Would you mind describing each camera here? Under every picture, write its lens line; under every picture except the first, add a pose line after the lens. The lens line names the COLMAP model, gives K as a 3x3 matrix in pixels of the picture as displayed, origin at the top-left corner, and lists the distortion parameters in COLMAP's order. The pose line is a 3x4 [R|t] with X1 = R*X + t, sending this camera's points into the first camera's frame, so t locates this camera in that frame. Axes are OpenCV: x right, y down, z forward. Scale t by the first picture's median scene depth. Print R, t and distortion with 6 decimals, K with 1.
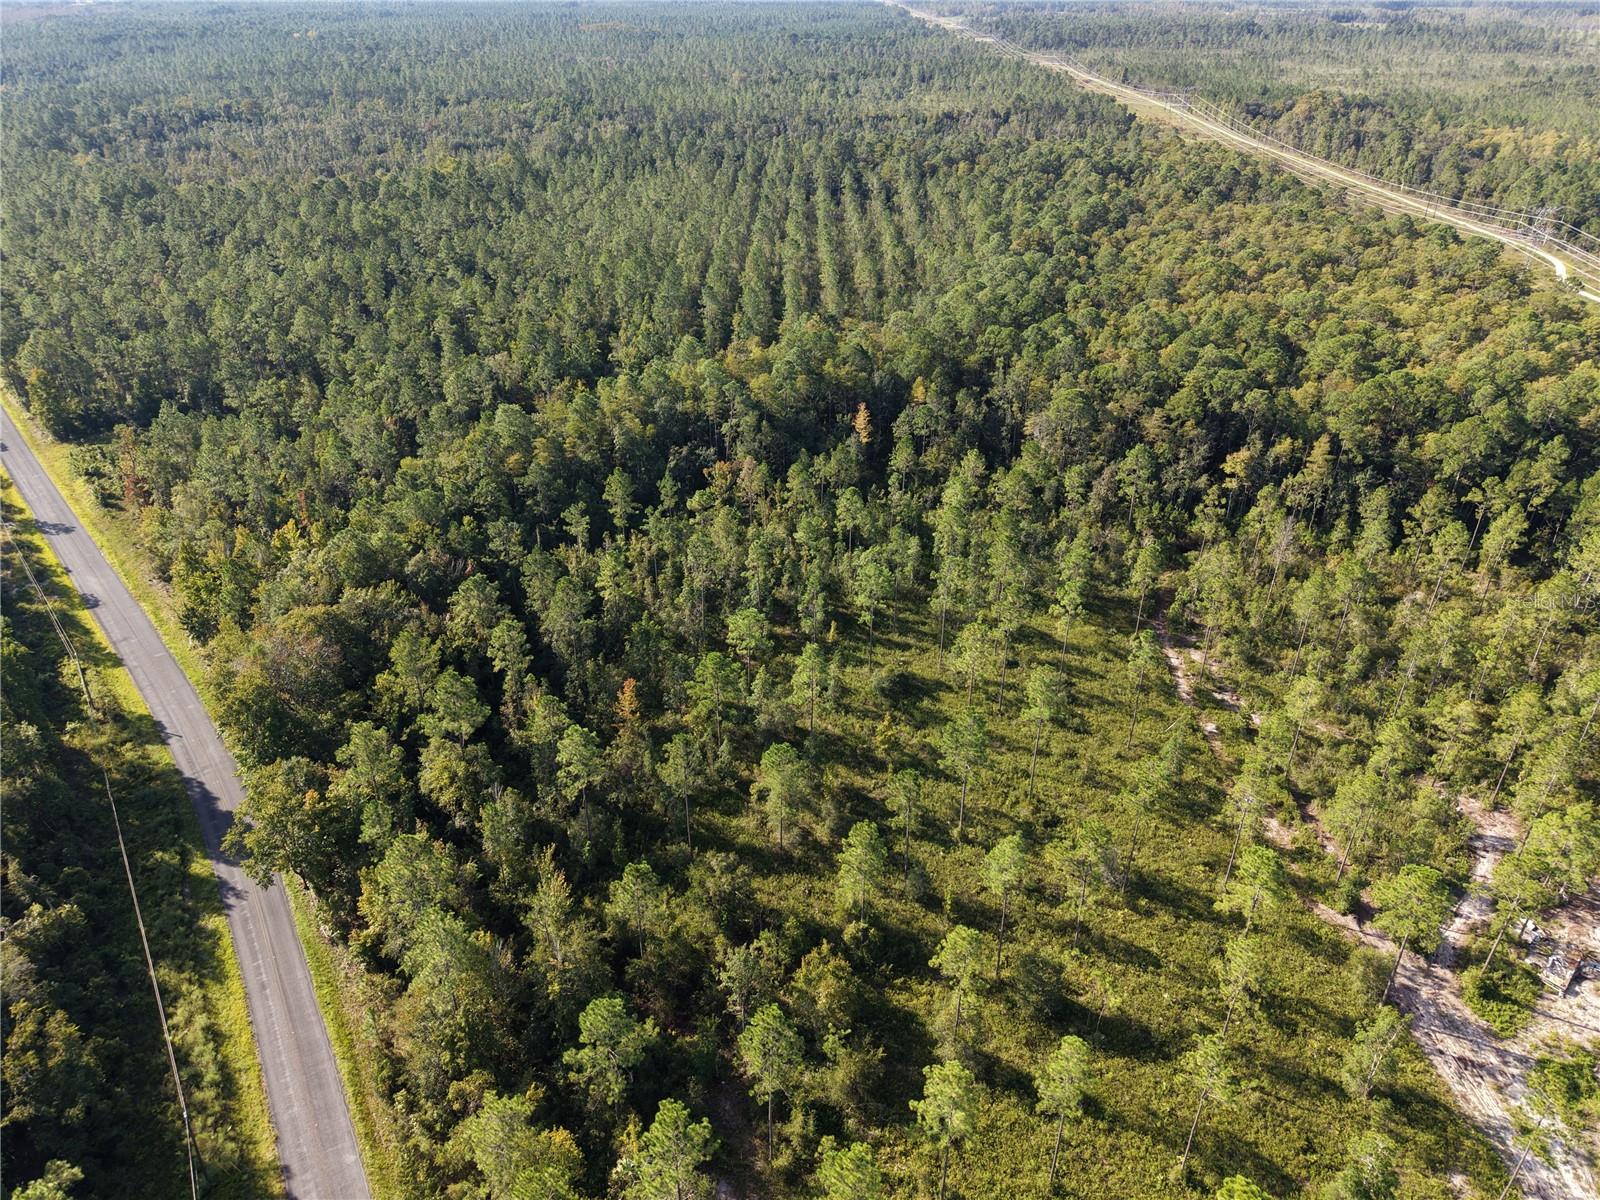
lens RADIAL K [[1066.4, 0, 800.5], [0, 1066.4, 602.0], [0, 0, 1]] dist [0.026457, -0.021893]
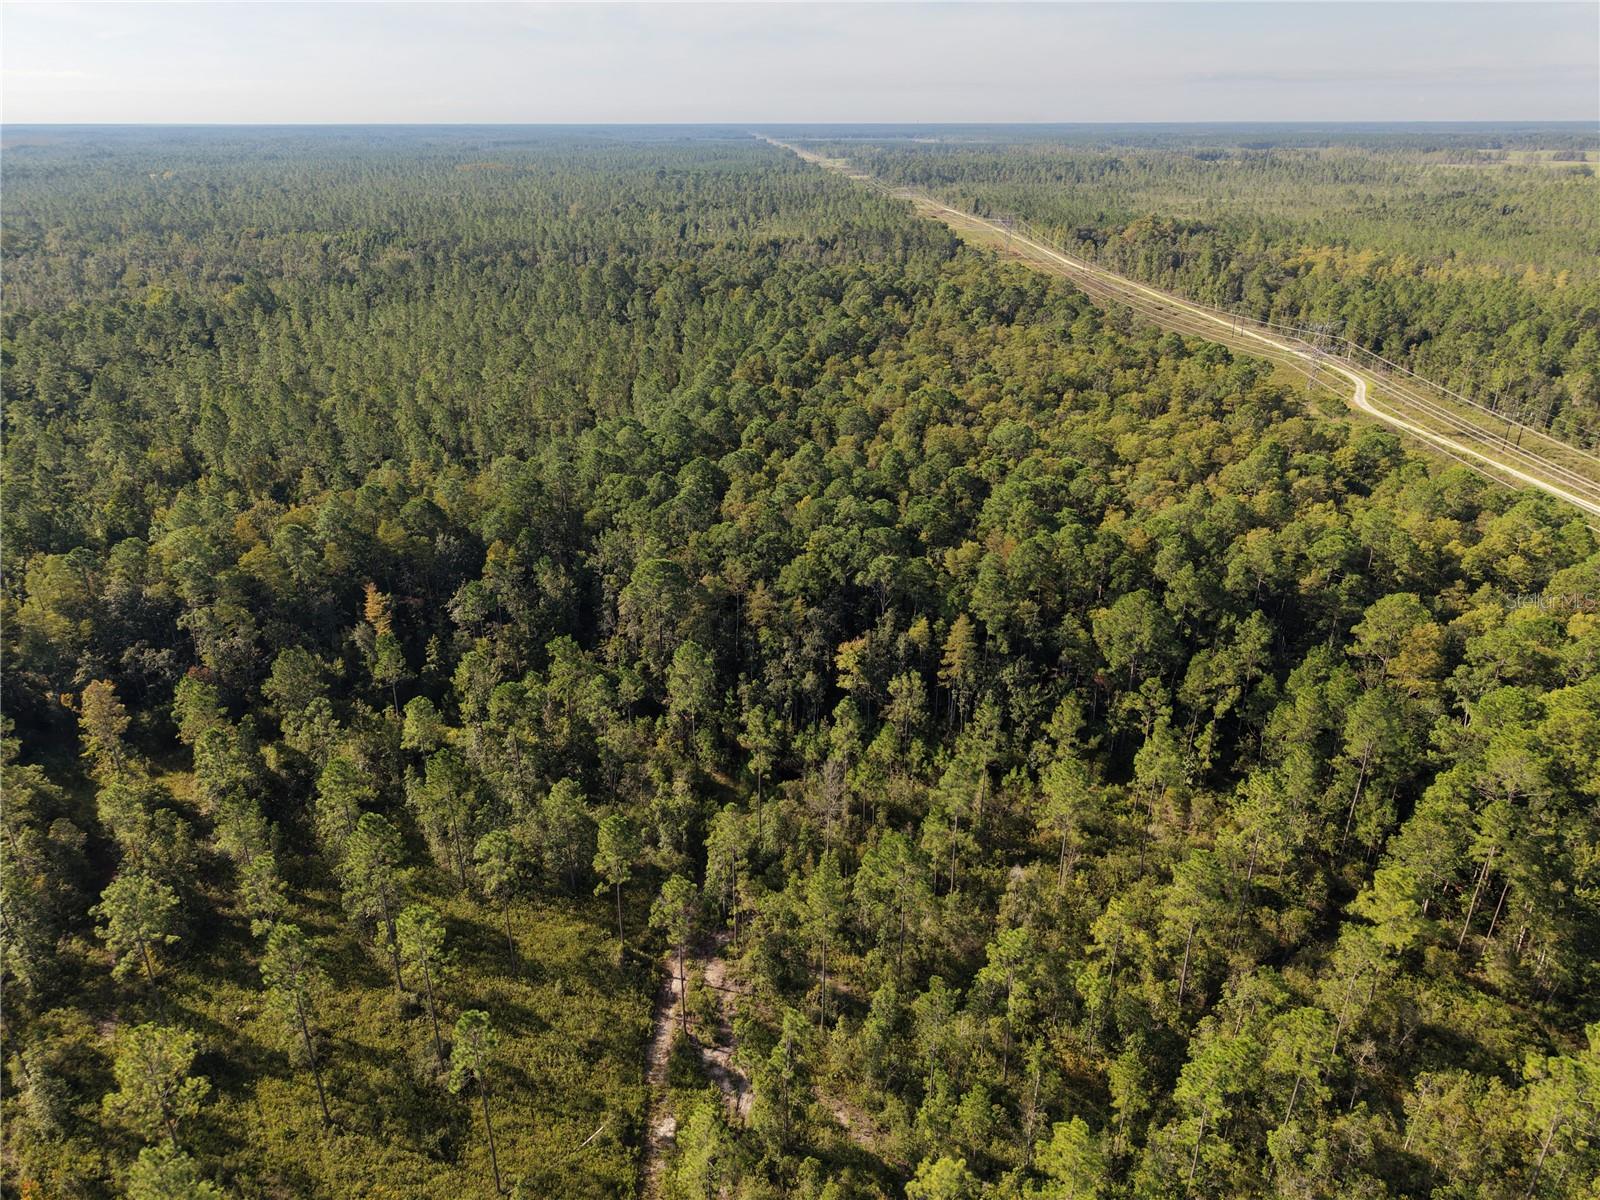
lens RADIAL K [[1066.4, 0, 803.8], [0, 1066.4, 589.3], [0, 0, 1]] dist [0.026457, -0.021893]
pose [[0.997894, -0.028961, 0.058048, 0.259834], [0.035769, 0.992140, -0.119913, -0.068537], [-0.054119, 0.121736, 0.991086, 0.204947]]
